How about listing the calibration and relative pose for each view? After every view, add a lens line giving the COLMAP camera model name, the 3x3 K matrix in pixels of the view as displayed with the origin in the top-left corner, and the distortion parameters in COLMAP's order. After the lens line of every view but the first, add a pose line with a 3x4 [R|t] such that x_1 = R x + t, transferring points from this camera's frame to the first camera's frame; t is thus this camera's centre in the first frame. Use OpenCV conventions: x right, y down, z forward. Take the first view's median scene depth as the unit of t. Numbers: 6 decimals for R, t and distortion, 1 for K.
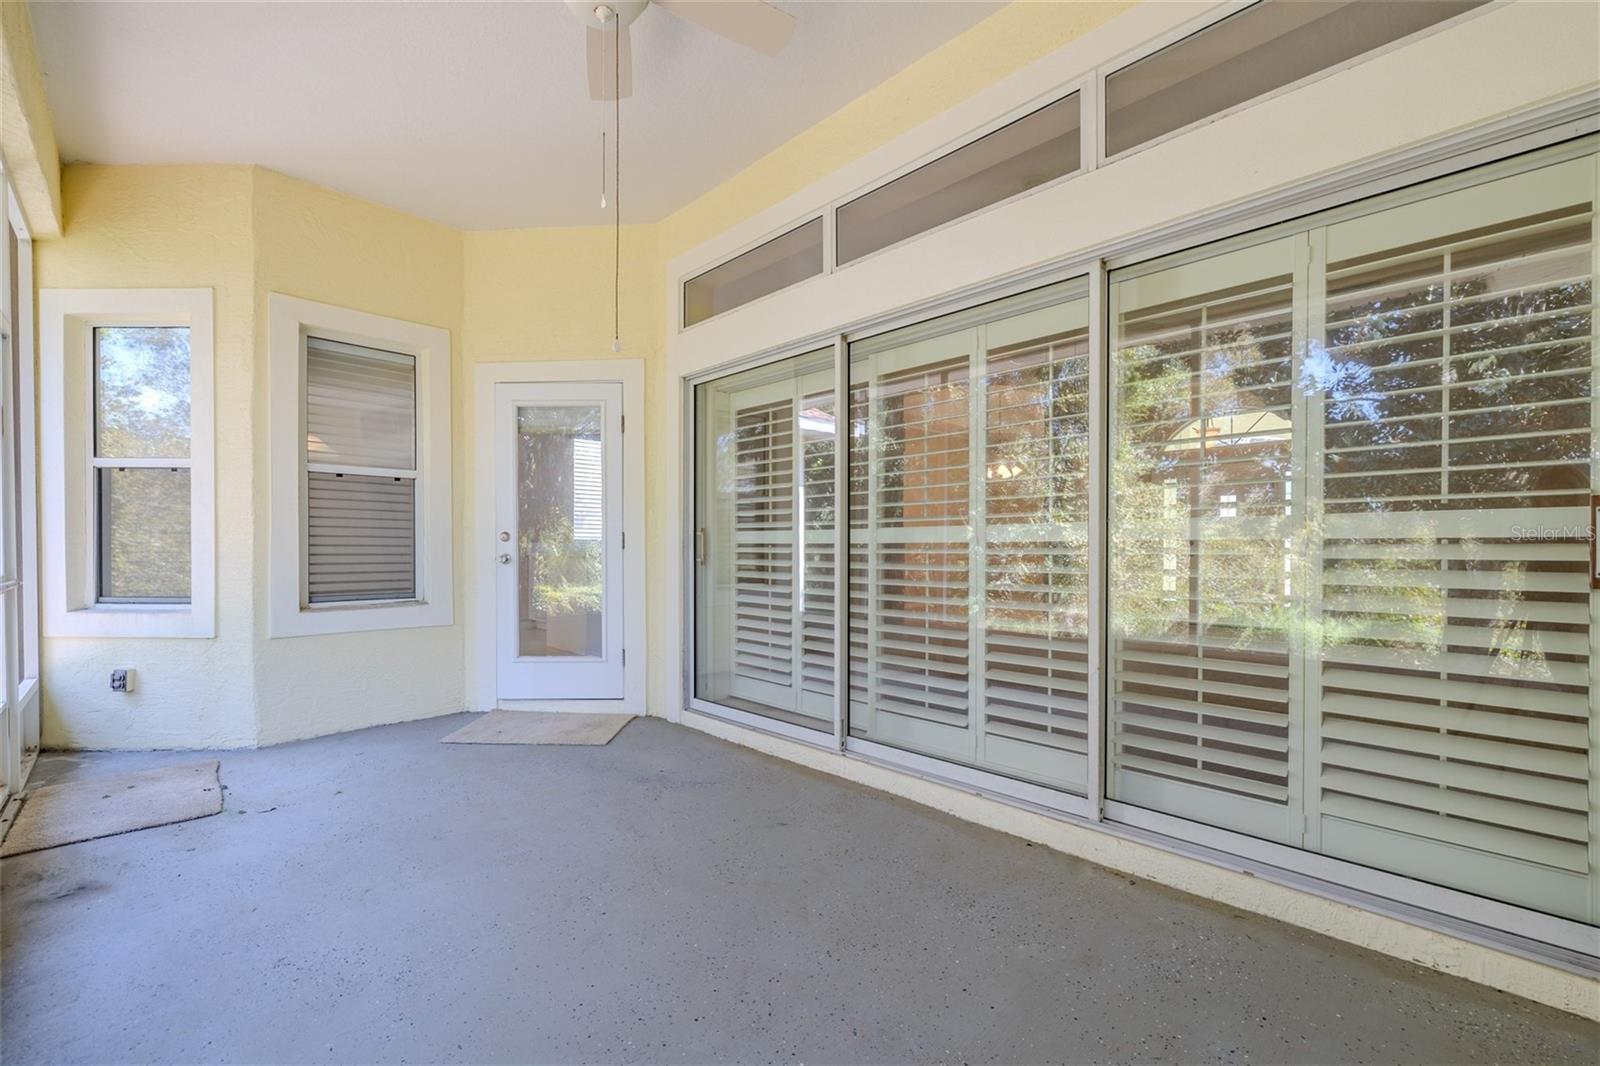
lens RADIAL K [[670.7, 0, 784.5], [0, 670.7, 549.5], [0, 0, 1]] dist [-0.002779, 0.000754]
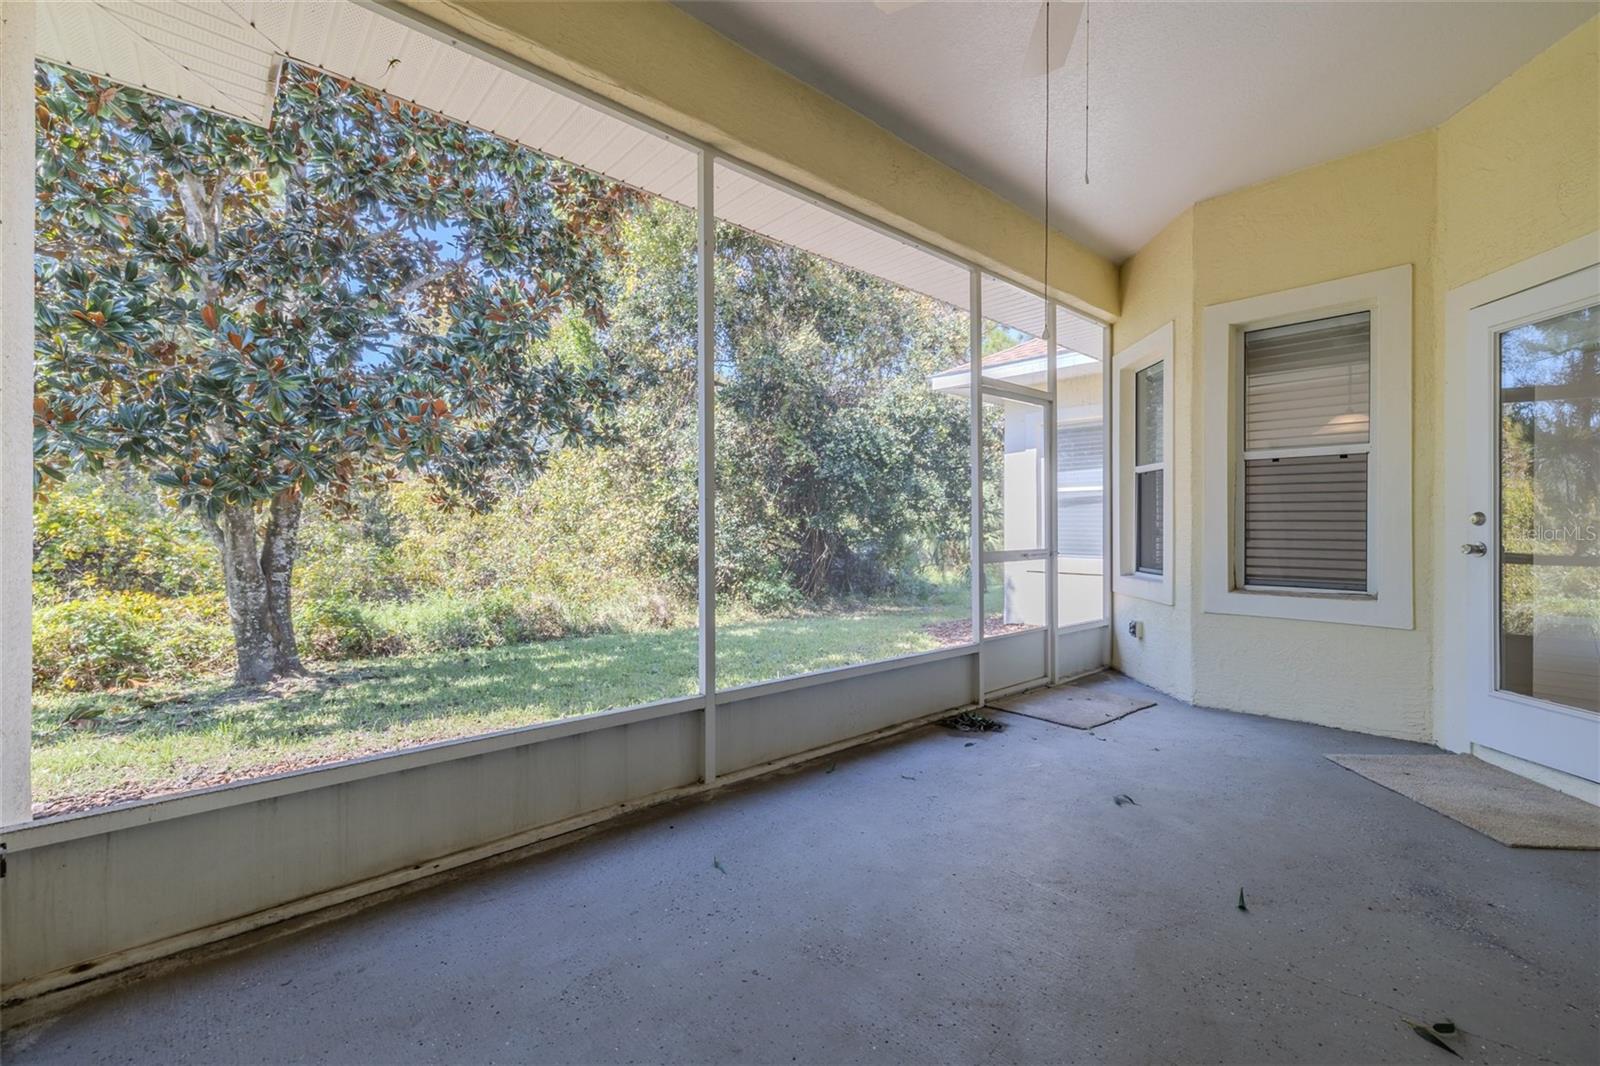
lens RADIAL K [[670.7, 0, 789.6], [0, 670.7, 526.4], [0, 0, 1]] dist [-0.002779, 0.000754]
pose [[-0.037586, -0.000179, -0.999293, 0.374730], [-0.003875, 0.999992, -0.000033, -0.009381], [0.999286, 0.003871, -0.037586, 0.321010]]
